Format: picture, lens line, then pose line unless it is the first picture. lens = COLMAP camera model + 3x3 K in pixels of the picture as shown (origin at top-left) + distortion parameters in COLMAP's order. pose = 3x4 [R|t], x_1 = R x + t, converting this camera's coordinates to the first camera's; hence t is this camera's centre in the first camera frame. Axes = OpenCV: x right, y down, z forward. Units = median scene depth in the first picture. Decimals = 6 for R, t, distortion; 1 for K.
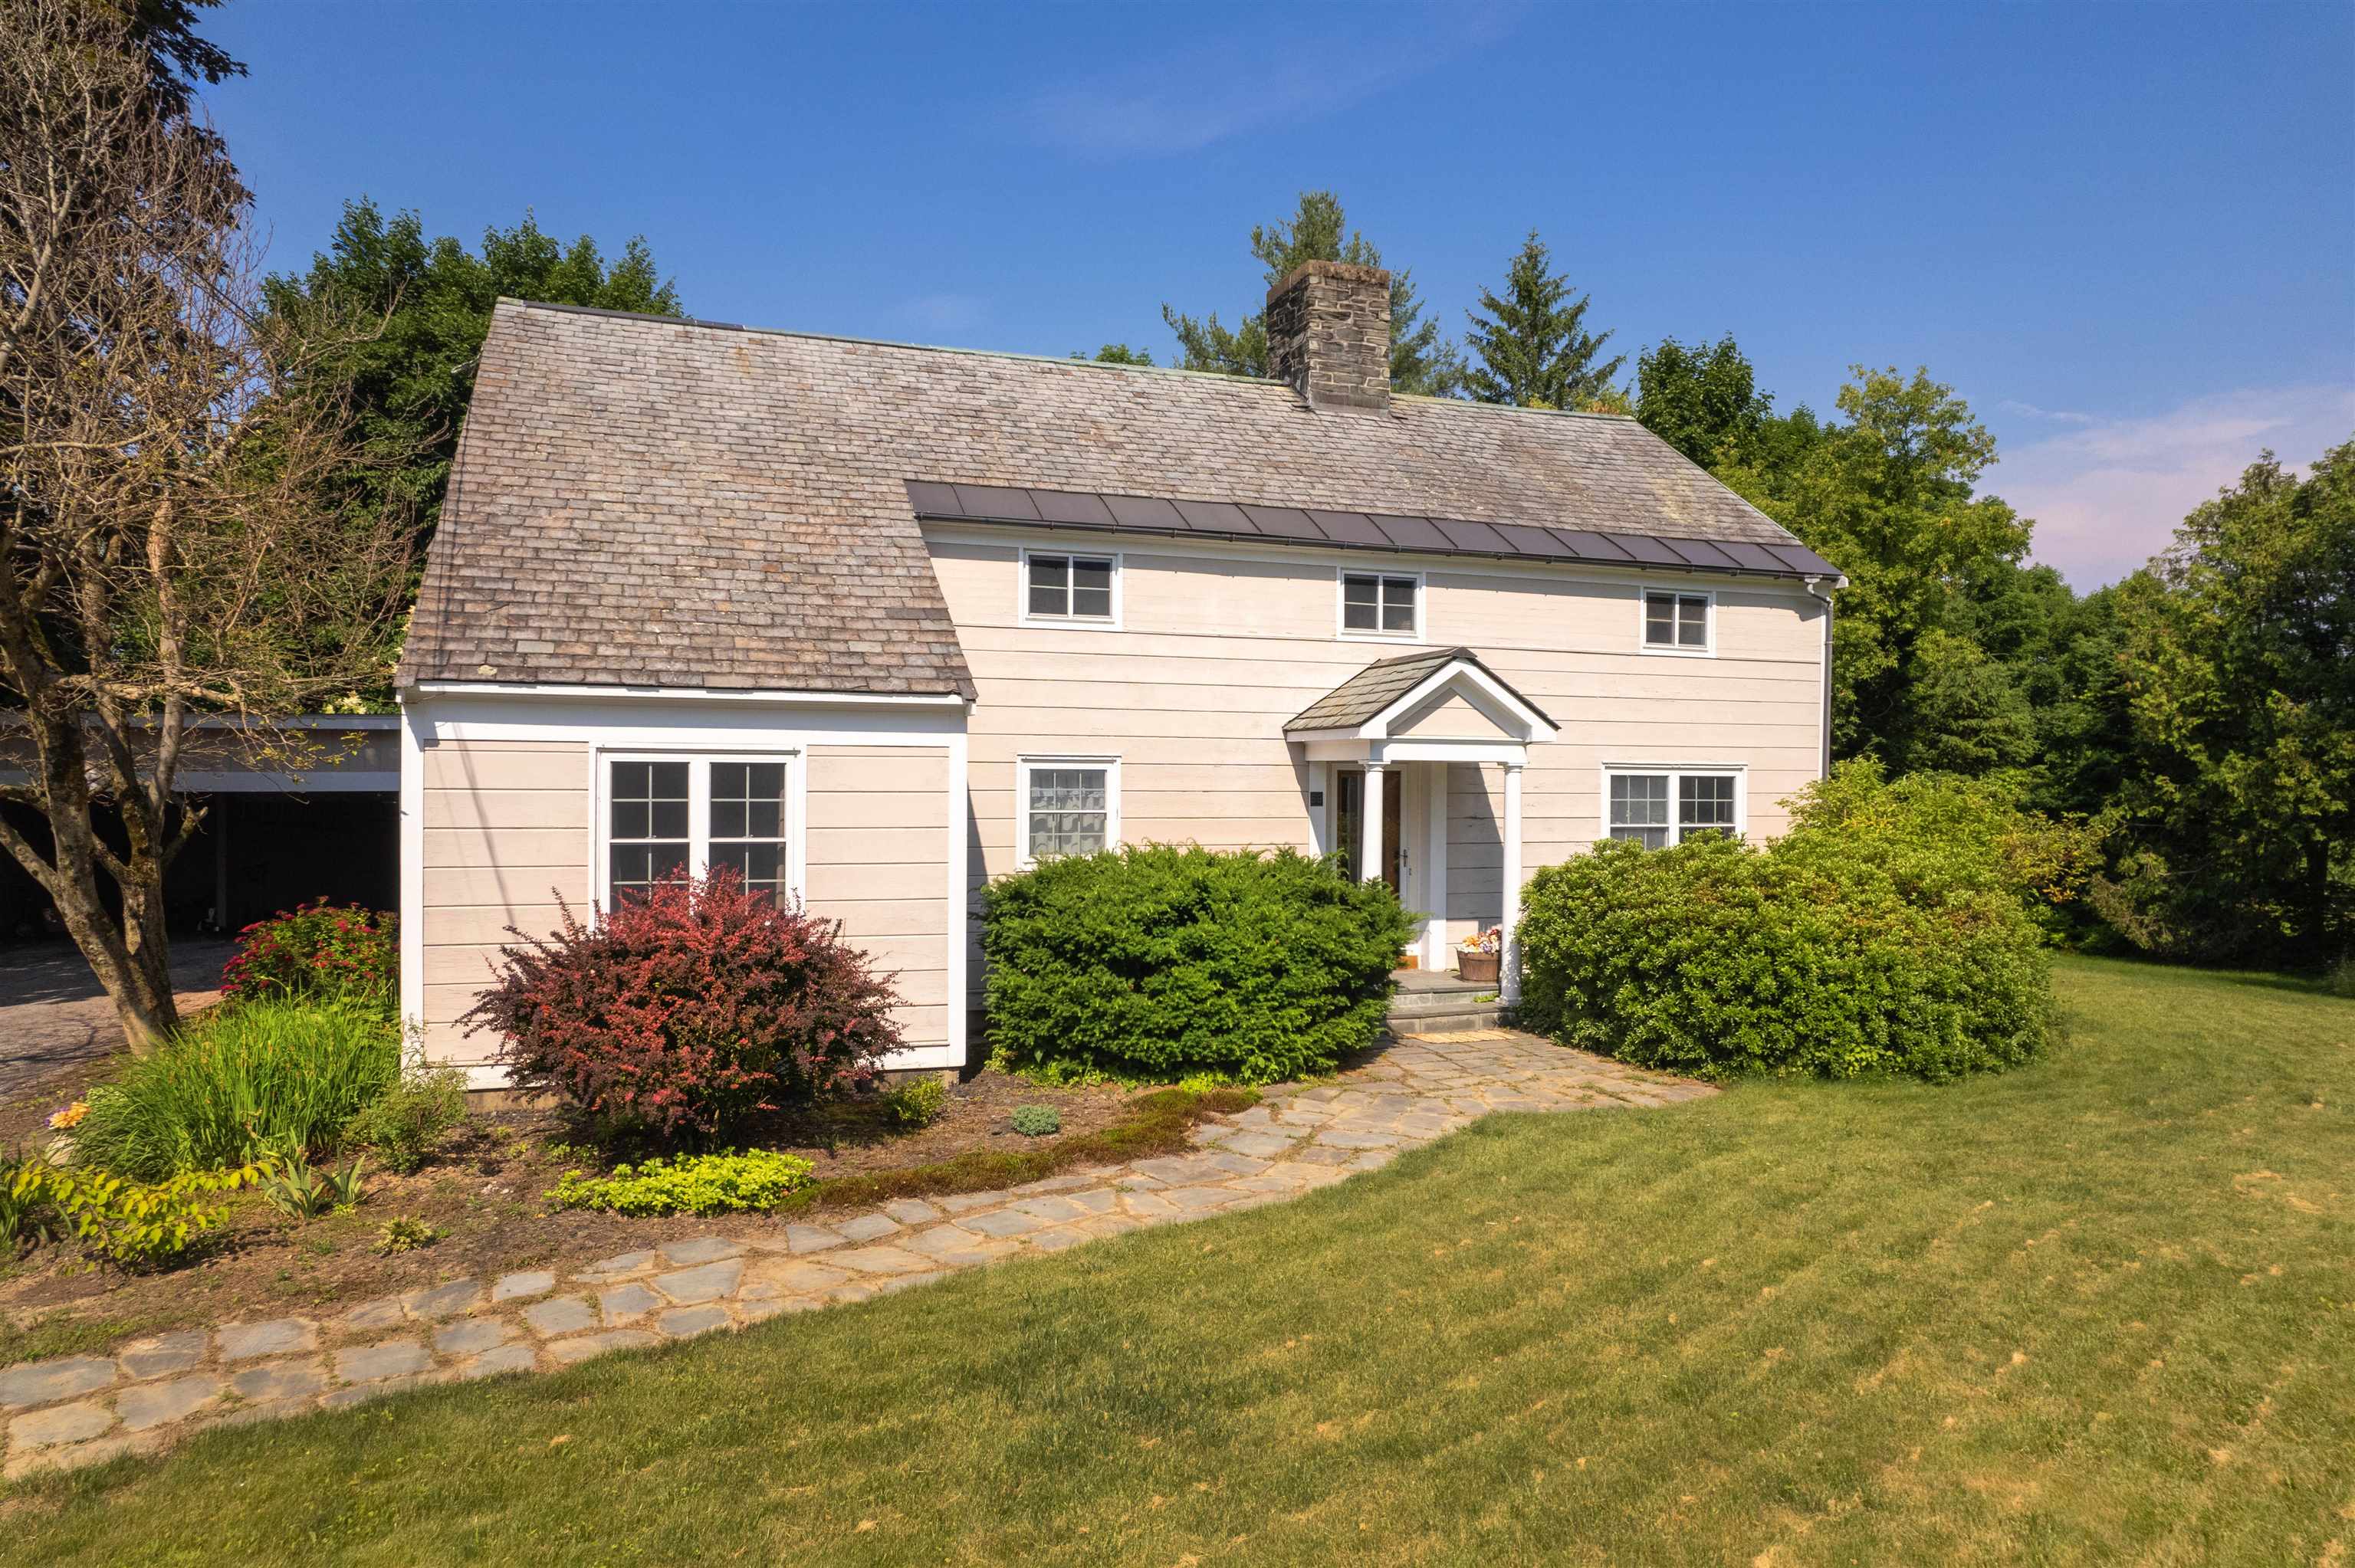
lens RADIAL K [[1447.4, 0, 1151.7], [0, 1447.4, 775.9], [0, 0, 1]] dist [-0.015110, 0.005090]
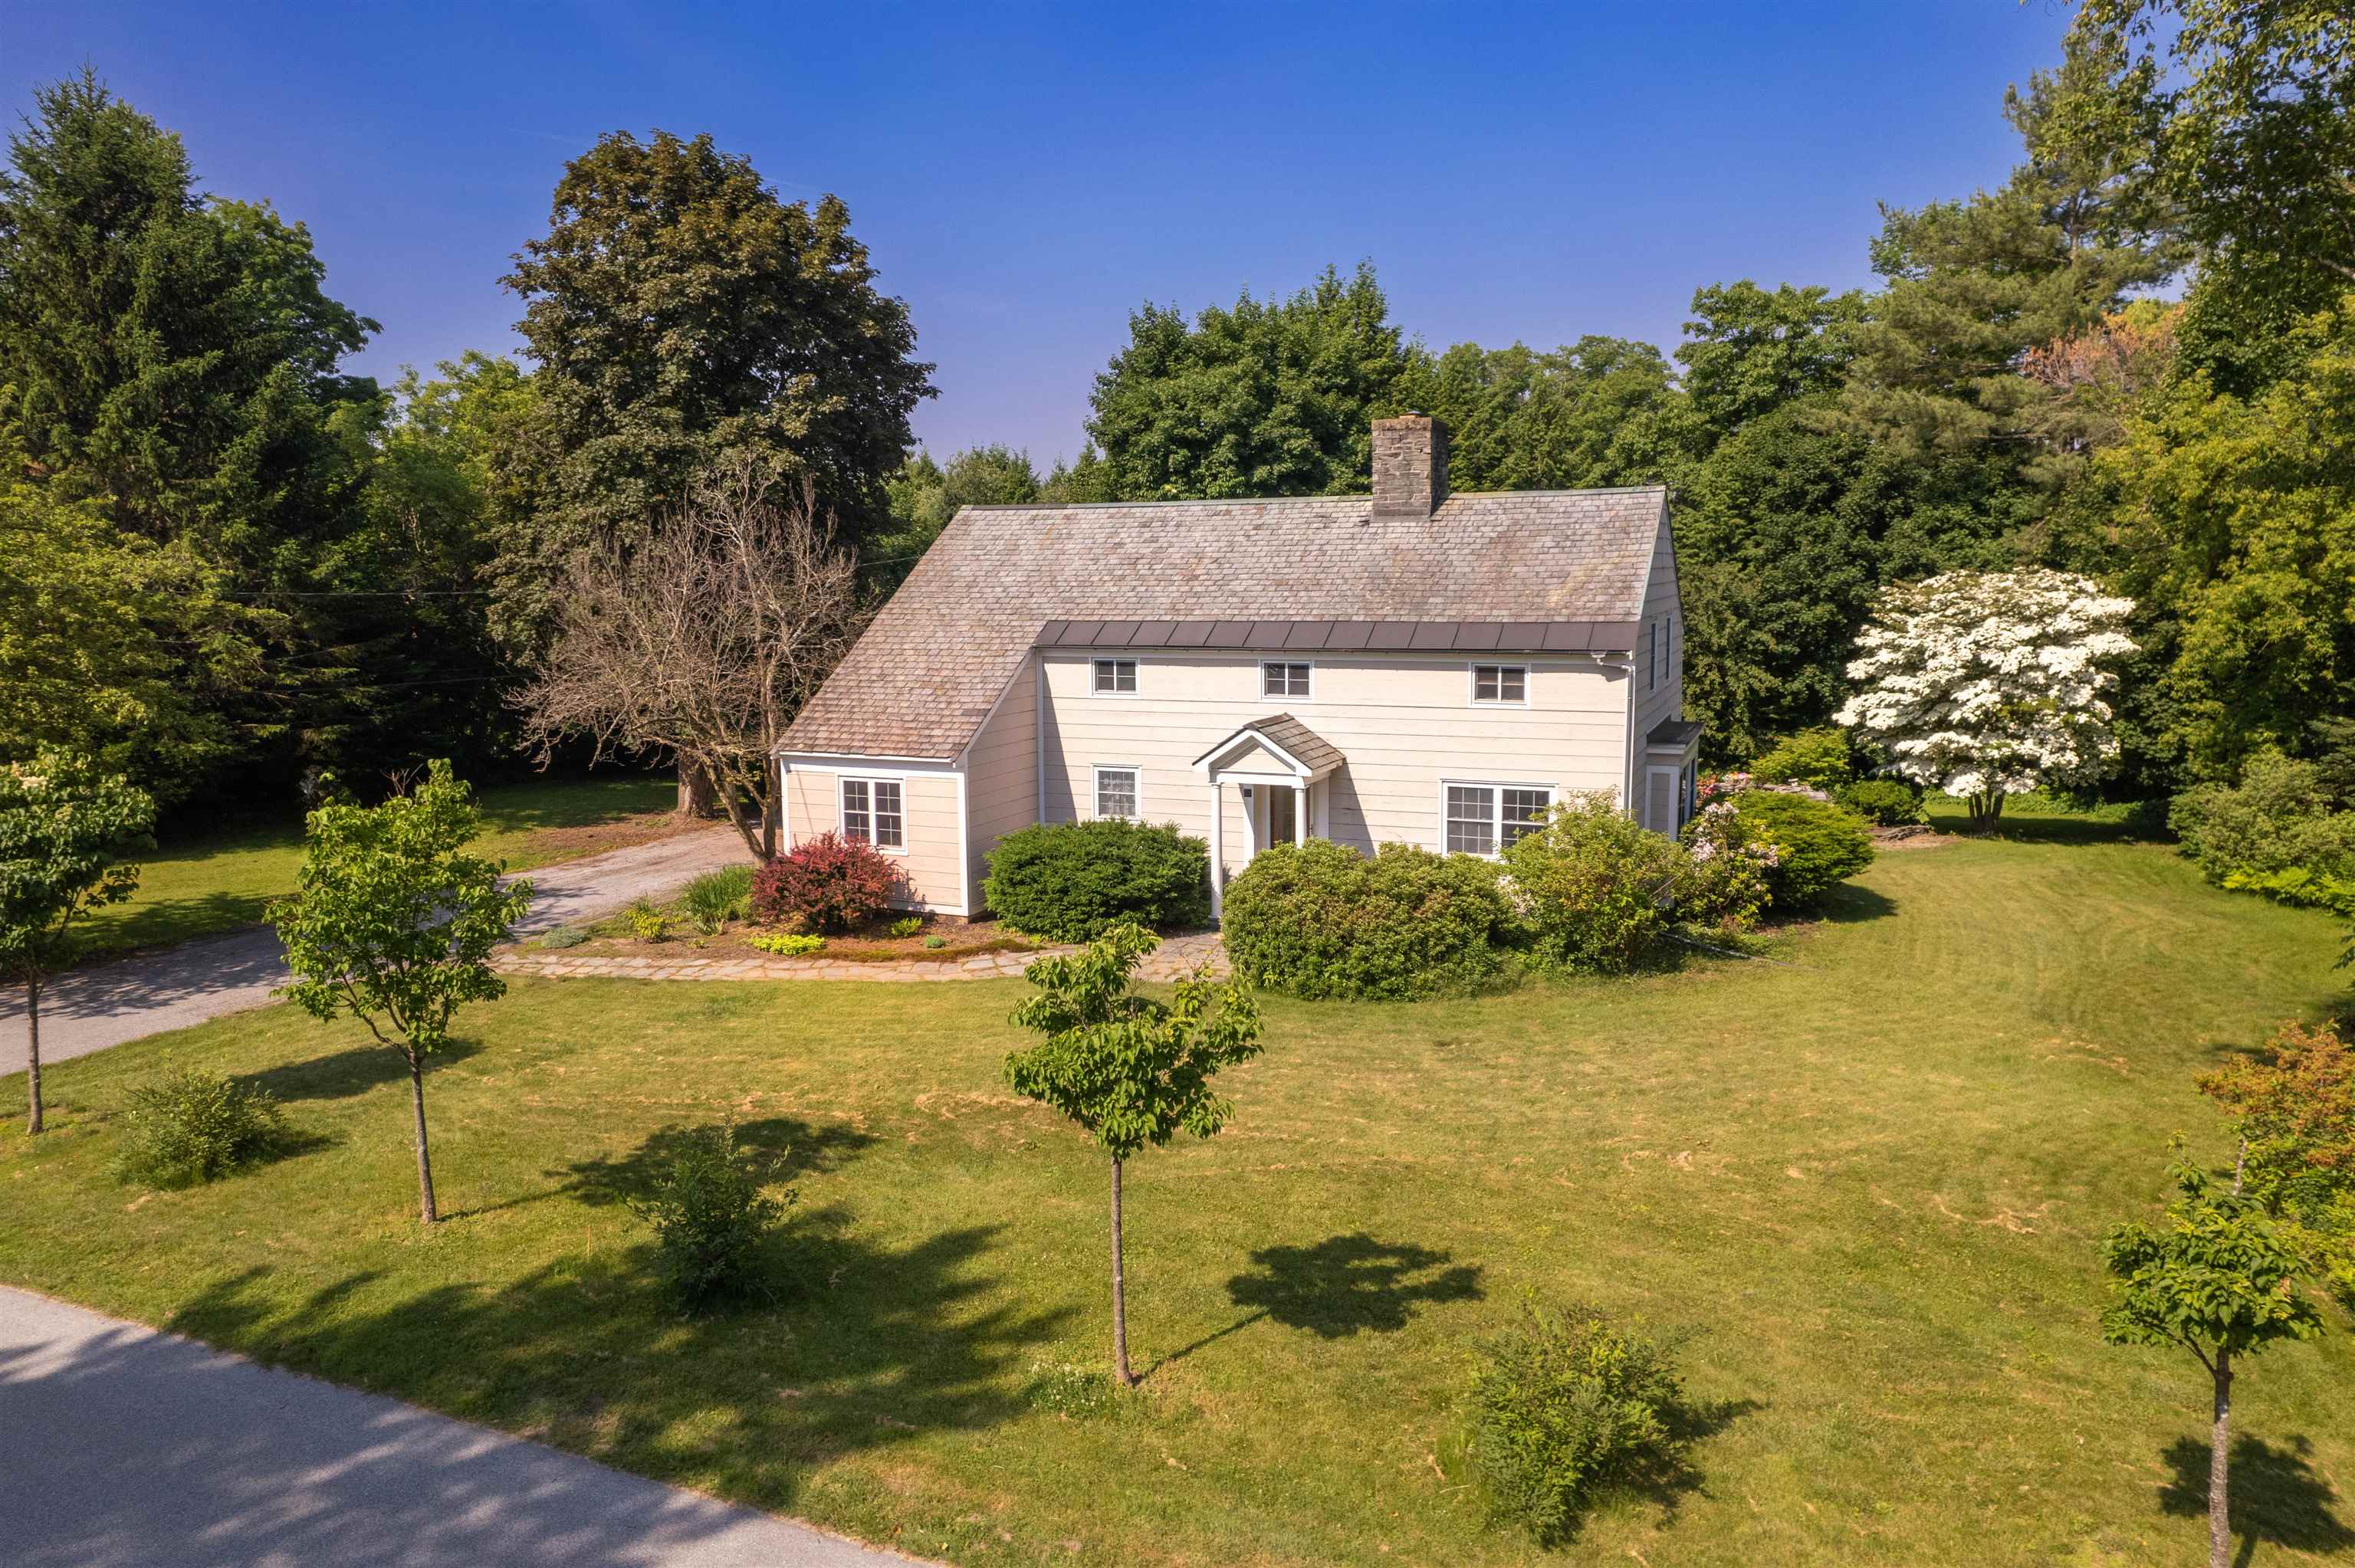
lens RADIAL K [[1447.4, 0, 1218.2], [0, 1447.4, 745.1], [0, 0, 1]] dist [-0.015110, 0.005090]
pose [[0.755137, 0.056363, -0.653139, 1.289397], [0.016167, 0.994393, 0.104503, -0.236674], [0.655368, -0.089473, 0.749992, -0.341260]]
